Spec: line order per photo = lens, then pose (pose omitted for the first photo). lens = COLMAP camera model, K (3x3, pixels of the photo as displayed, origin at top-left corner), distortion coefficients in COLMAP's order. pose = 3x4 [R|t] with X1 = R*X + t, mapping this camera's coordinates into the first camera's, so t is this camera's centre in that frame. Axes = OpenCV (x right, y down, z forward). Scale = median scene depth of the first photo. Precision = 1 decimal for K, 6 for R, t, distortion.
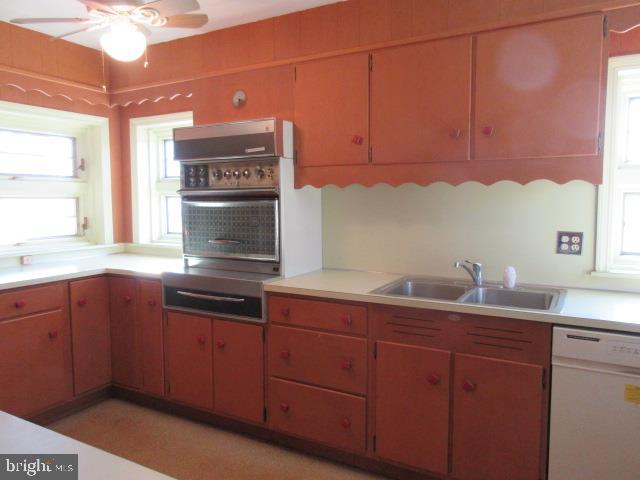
lens RADIAL K [[482.1, 0, 319.8], [0, 482.1, 246.7], [0, 0, 1]] dist [-0.019290, -0.006291]
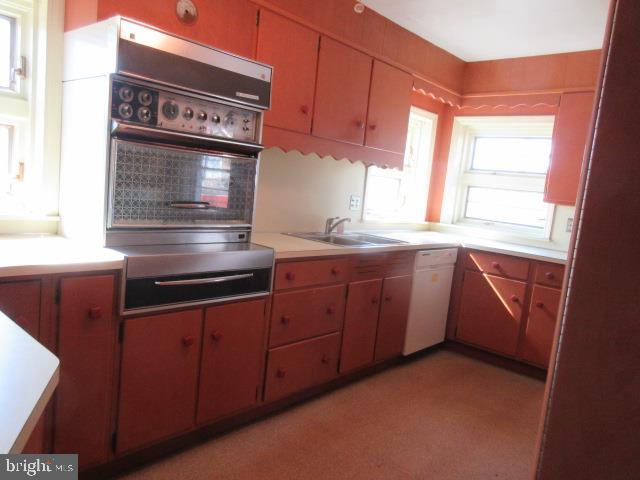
lens RADIAL K [[482.1, 0, 320.5], [0, 482.1, 234.4], [0, 0, 1]] dist [-0.019290, -0.006291]
pose [[0.201862, -0.088718, 0.975388, -0.972585], [-0.016034, 0.995456, 0.093861, -0.042923], [-0.979283, -0.034586, 0.199522, 0.718094]]
